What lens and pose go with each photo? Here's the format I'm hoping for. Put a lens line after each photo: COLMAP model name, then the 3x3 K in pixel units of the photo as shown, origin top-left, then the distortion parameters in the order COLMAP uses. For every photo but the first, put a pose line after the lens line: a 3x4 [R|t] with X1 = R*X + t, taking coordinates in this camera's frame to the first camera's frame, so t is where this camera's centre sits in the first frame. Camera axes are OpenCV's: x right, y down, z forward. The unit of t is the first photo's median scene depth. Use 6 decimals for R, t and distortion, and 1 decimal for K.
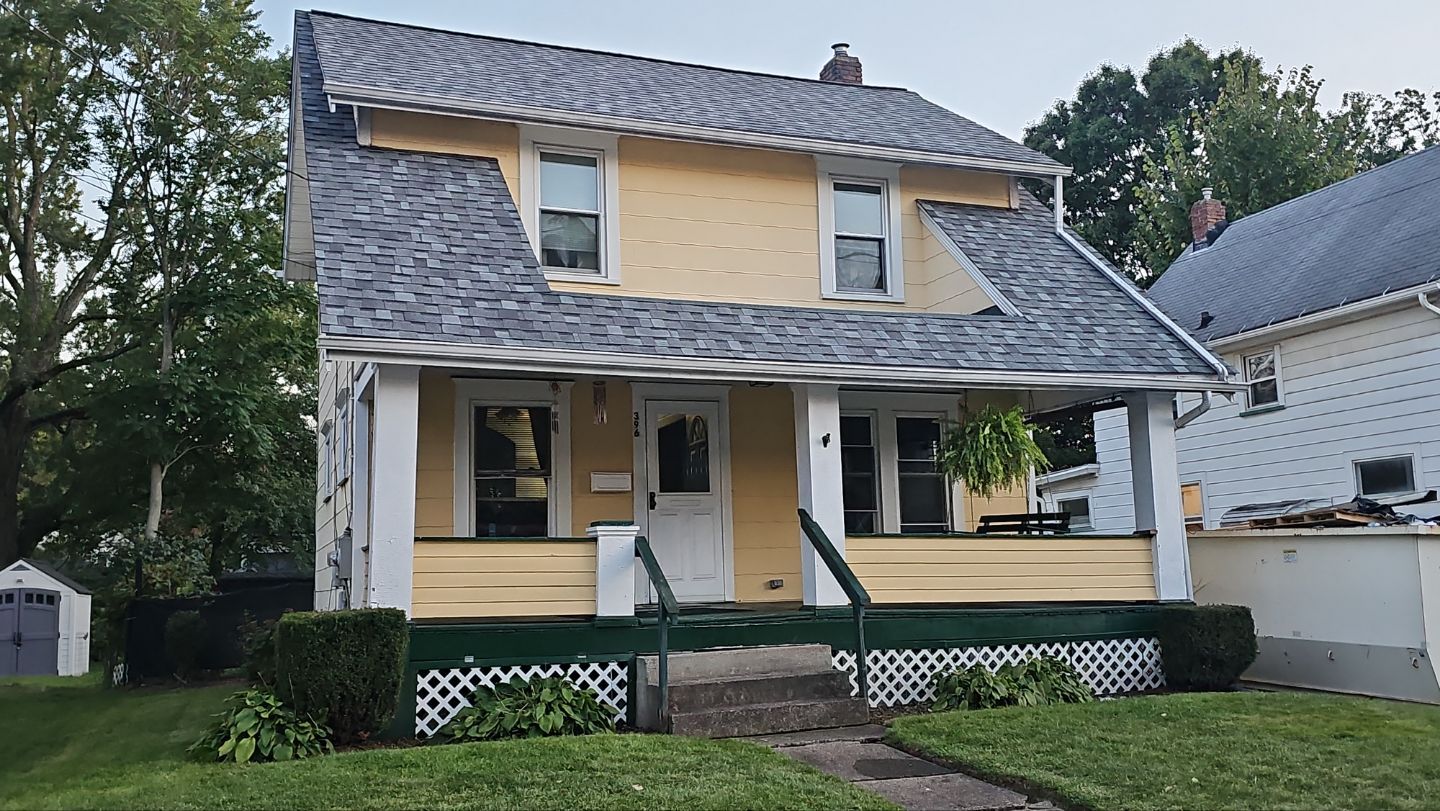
lens RADIAL K [[1259.7, 0, 746.0], [0, 1259.7, 405.7], [0, 0, 1]] dist [0.071042, -0.028463]
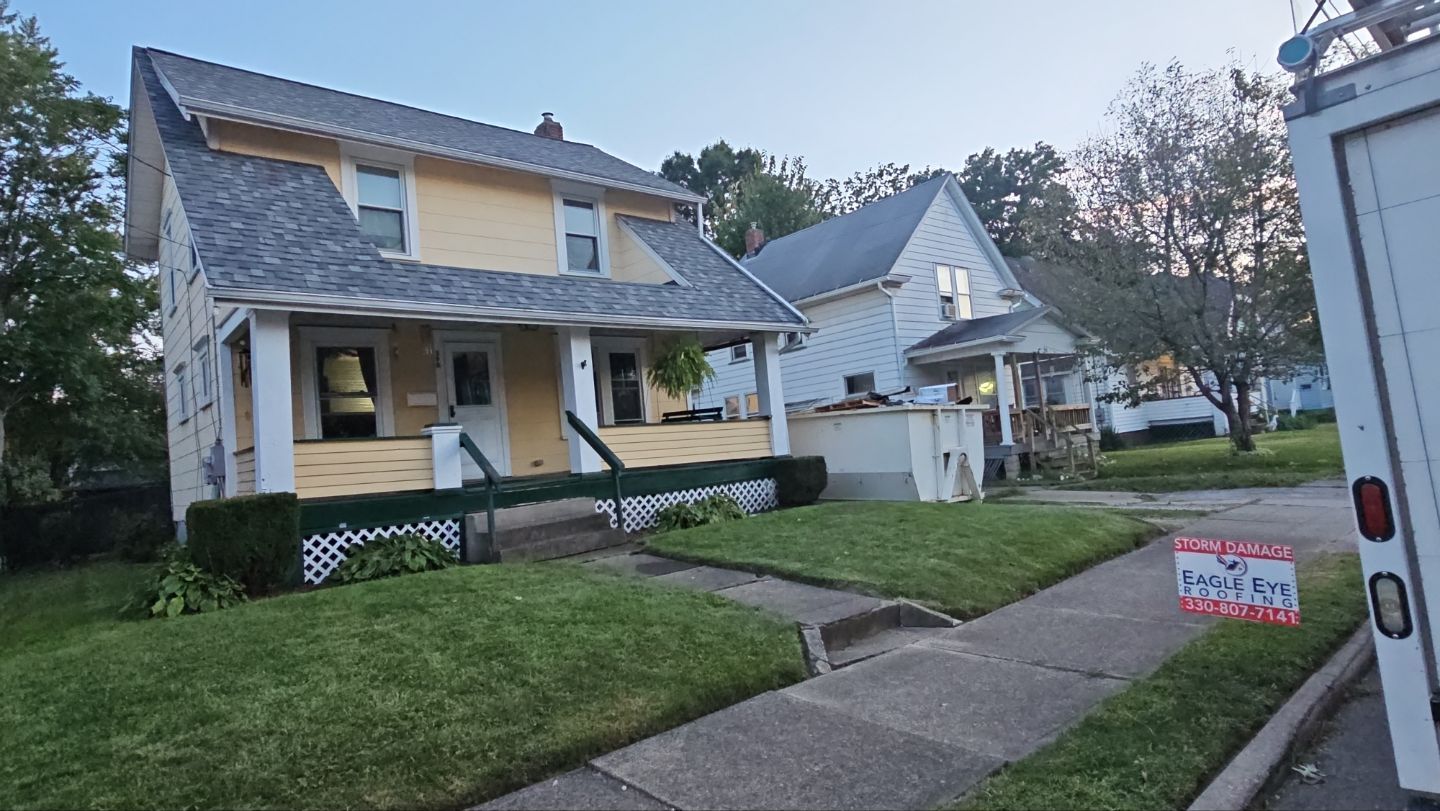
lens RADIAL K [[762.2, 0, 714.4], [0, 762.2, 403.3], [0, 0, 1]] dist [-0.001835, 0.003038]
pose [[0.942650, -0.037511, 0.331669, -0.084822], [0.017918, 0.997919, 0.061938, 0.018309], [-0.333302, -0.052443, 0.941360, 0.072483]]
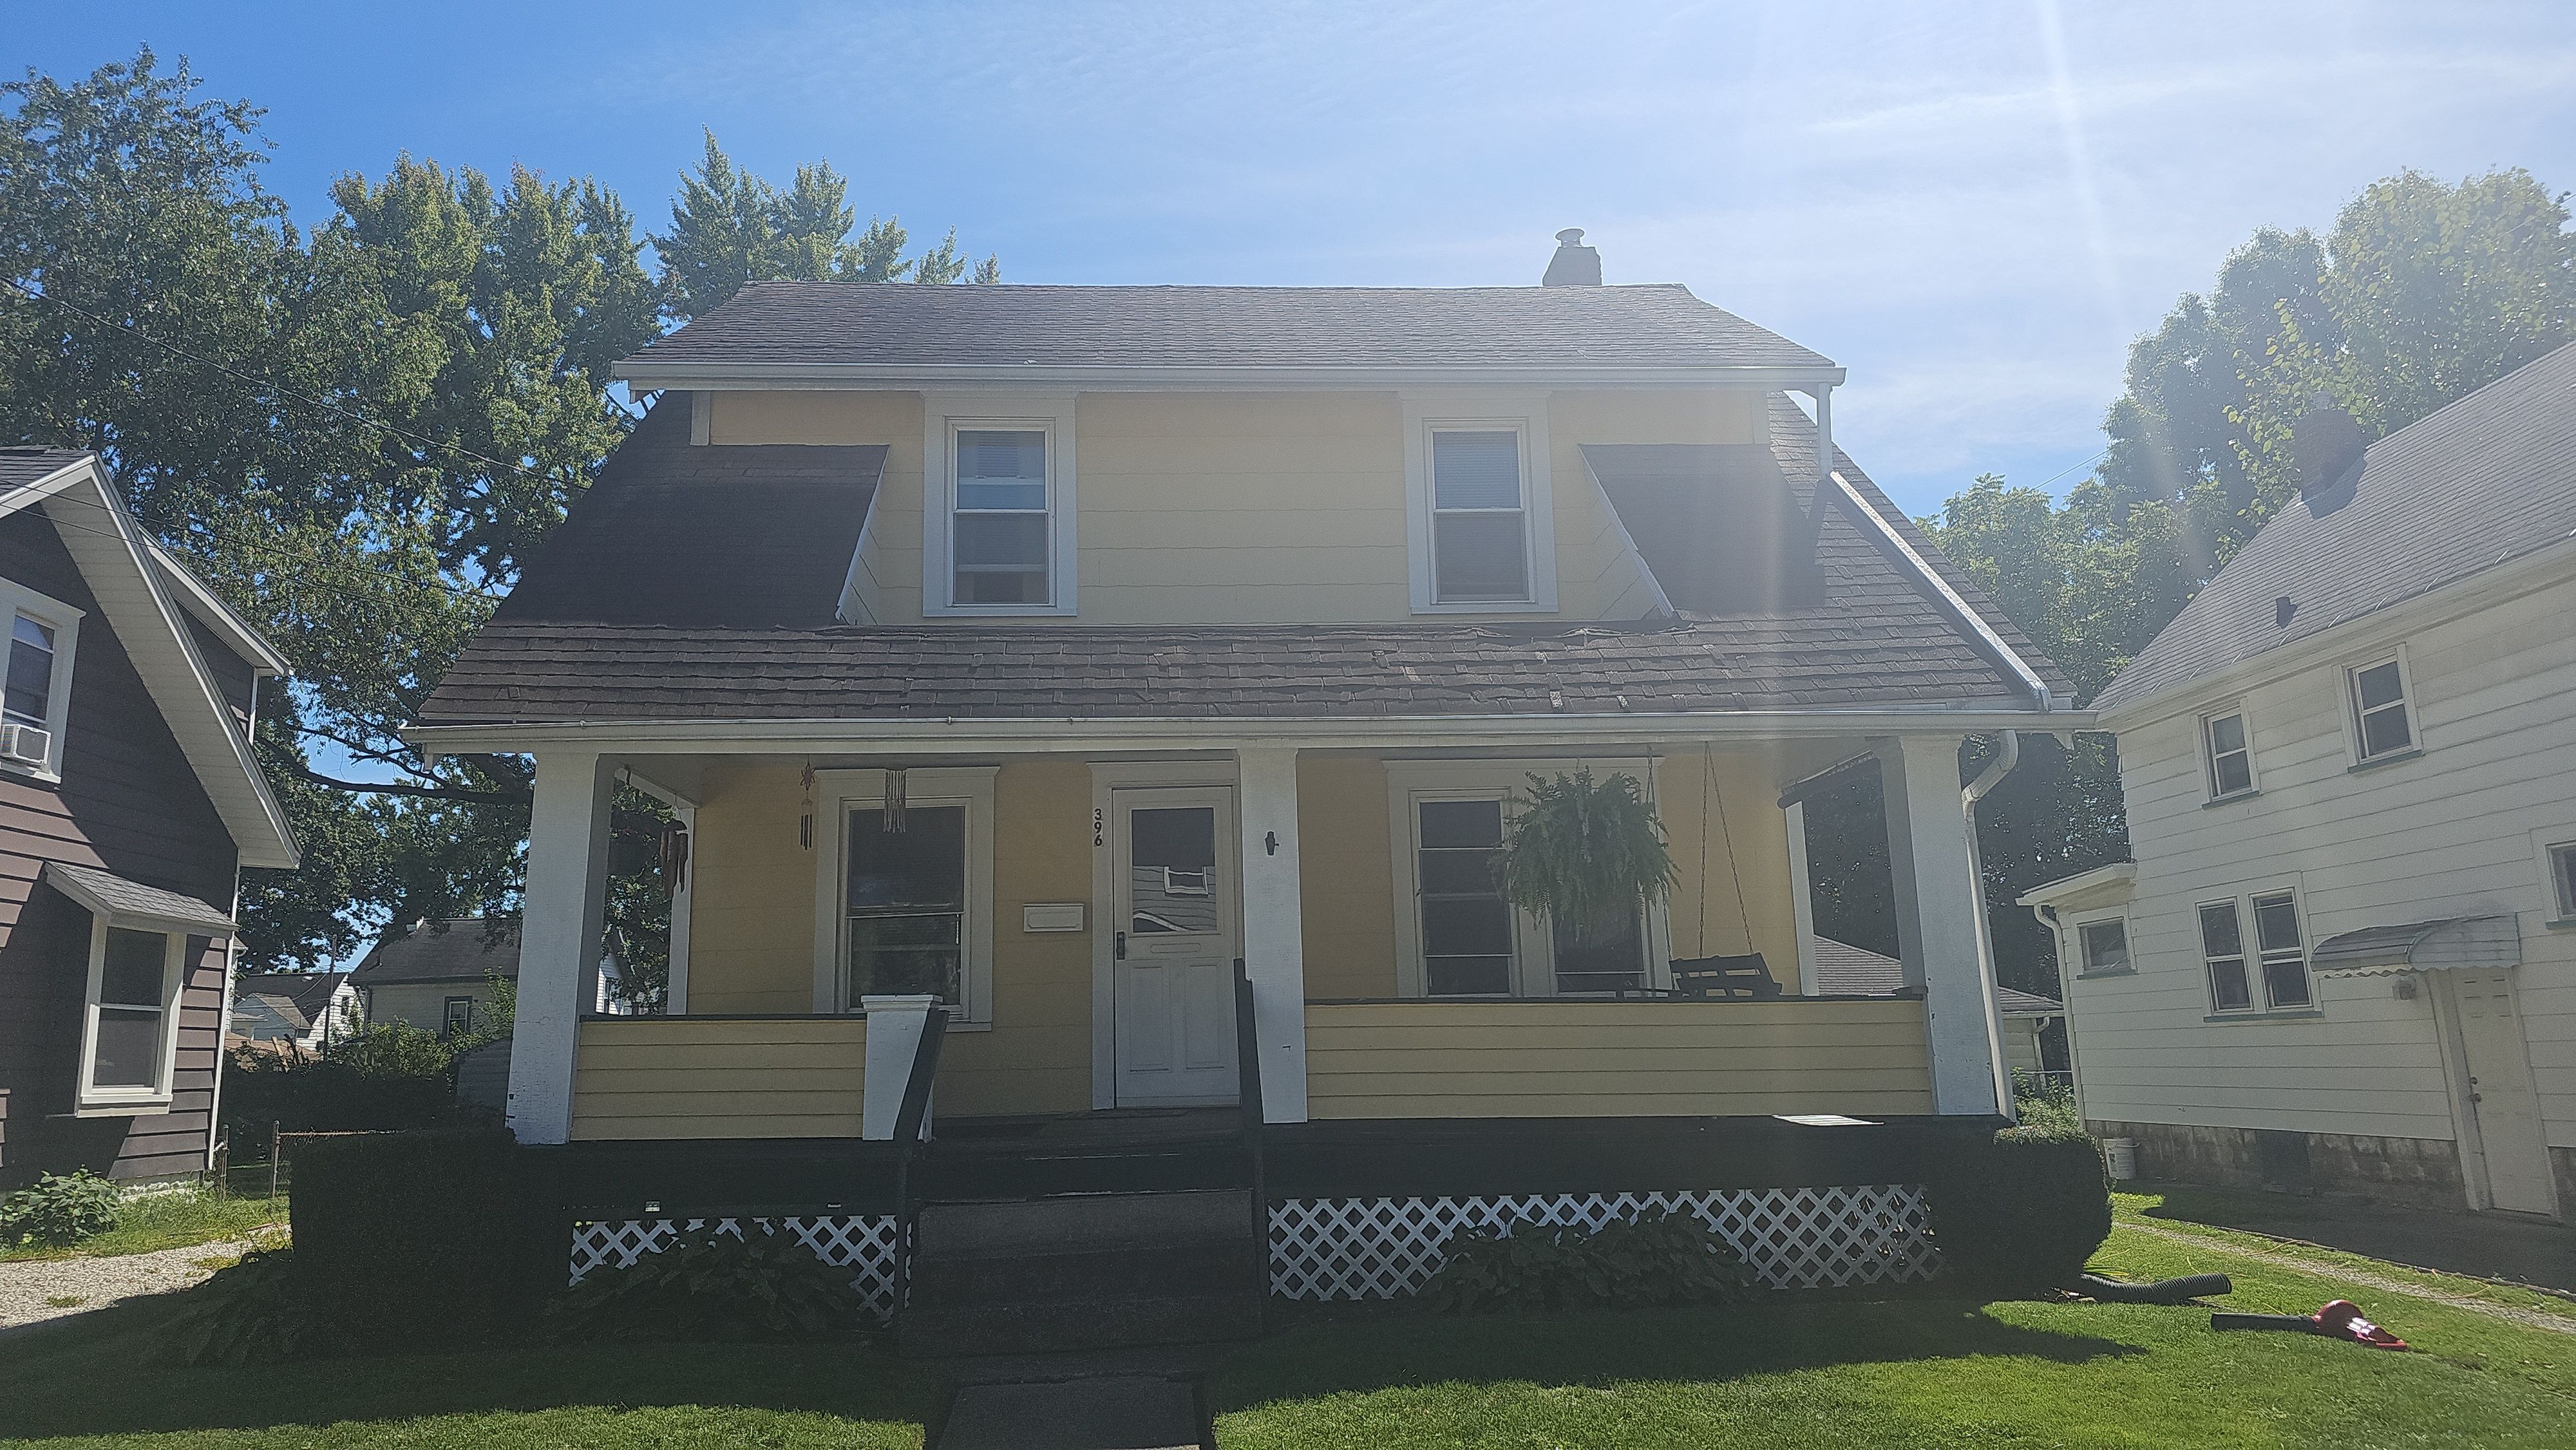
lens RADIAL K [[1781.4, 0, 1273.3], [0, 1781.4, 688.8], [0, 0, 1]] dist [0.010373, -0.003880]
pose [[0.953966, -0.068646, -0.291953, 0.287741], [0.046735, 0.995587, -0.081383, 0.021324], [0.296251, 0.063992, 0.952964, 0.169675]]
